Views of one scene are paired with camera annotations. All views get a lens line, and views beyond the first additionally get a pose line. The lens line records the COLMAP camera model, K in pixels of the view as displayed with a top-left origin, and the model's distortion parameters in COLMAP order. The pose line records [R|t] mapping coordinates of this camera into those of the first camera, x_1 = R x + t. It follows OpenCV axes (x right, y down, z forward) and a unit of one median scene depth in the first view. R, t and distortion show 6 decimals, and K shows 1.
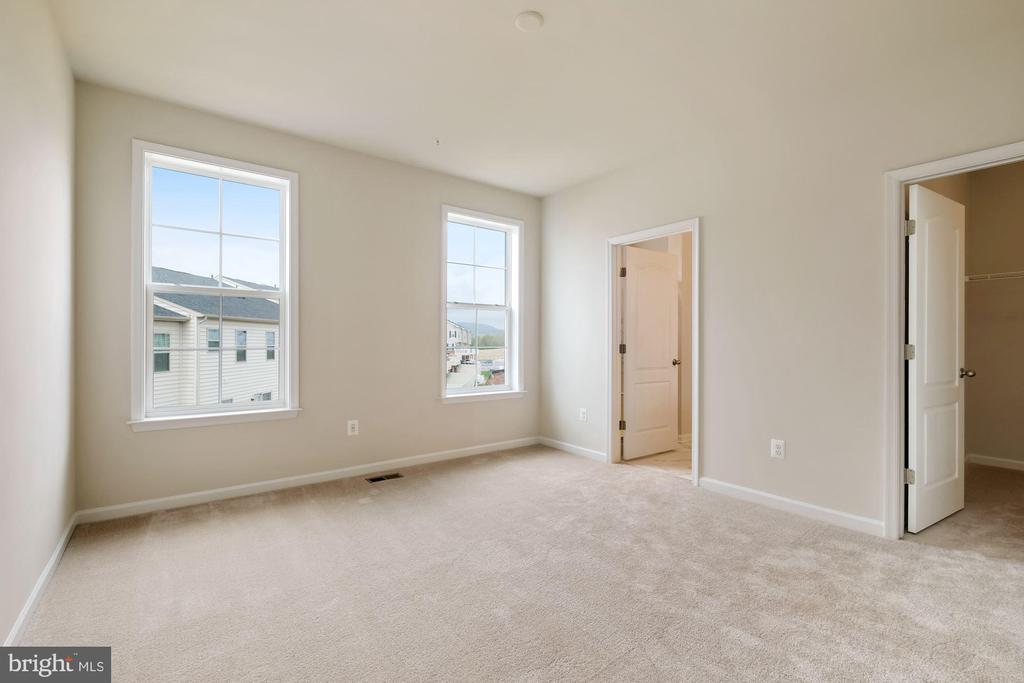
lens RADIAL K [[462.8, 0, 512.6], [0, 462.8, 343.8], [0, 0, 1]] dist [-0.001103, -0.000691]
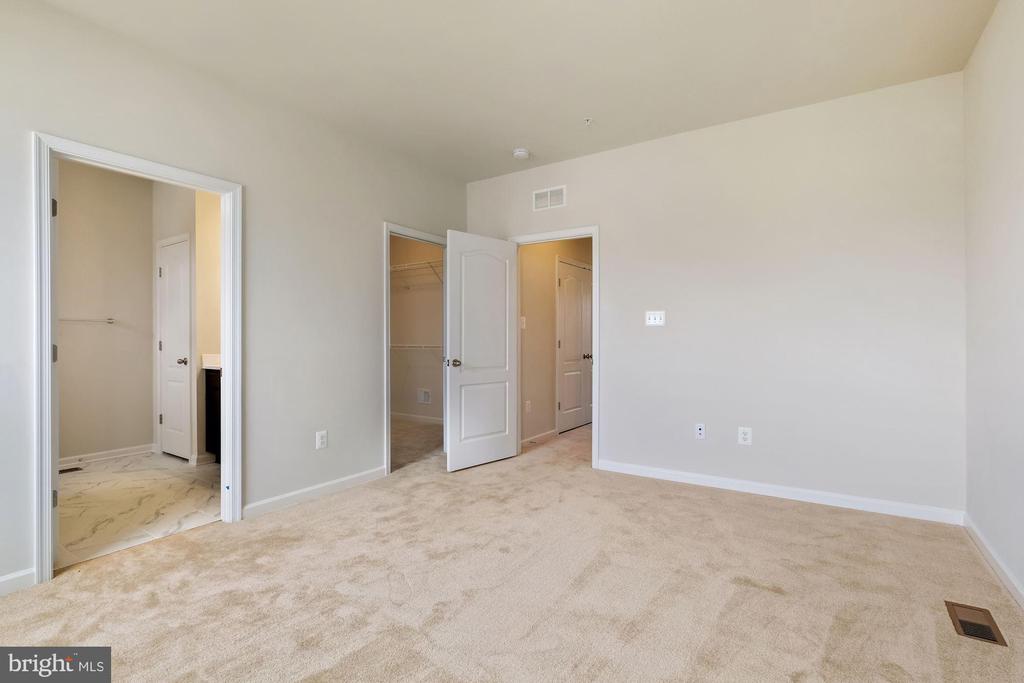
lens RADIAL K [[462.8, 0, 512.6], [0, 462.8, 343.8], [0, 0, 1]] dist [-0.001103, -0.000691]
pose [[-0.330403, -0.002550, 0.943837, -0.587982], [0.006942, 0.999963, 0.005131, 0.001635], [-0.943814, 0.008247, -0.330373, 0.931726]]
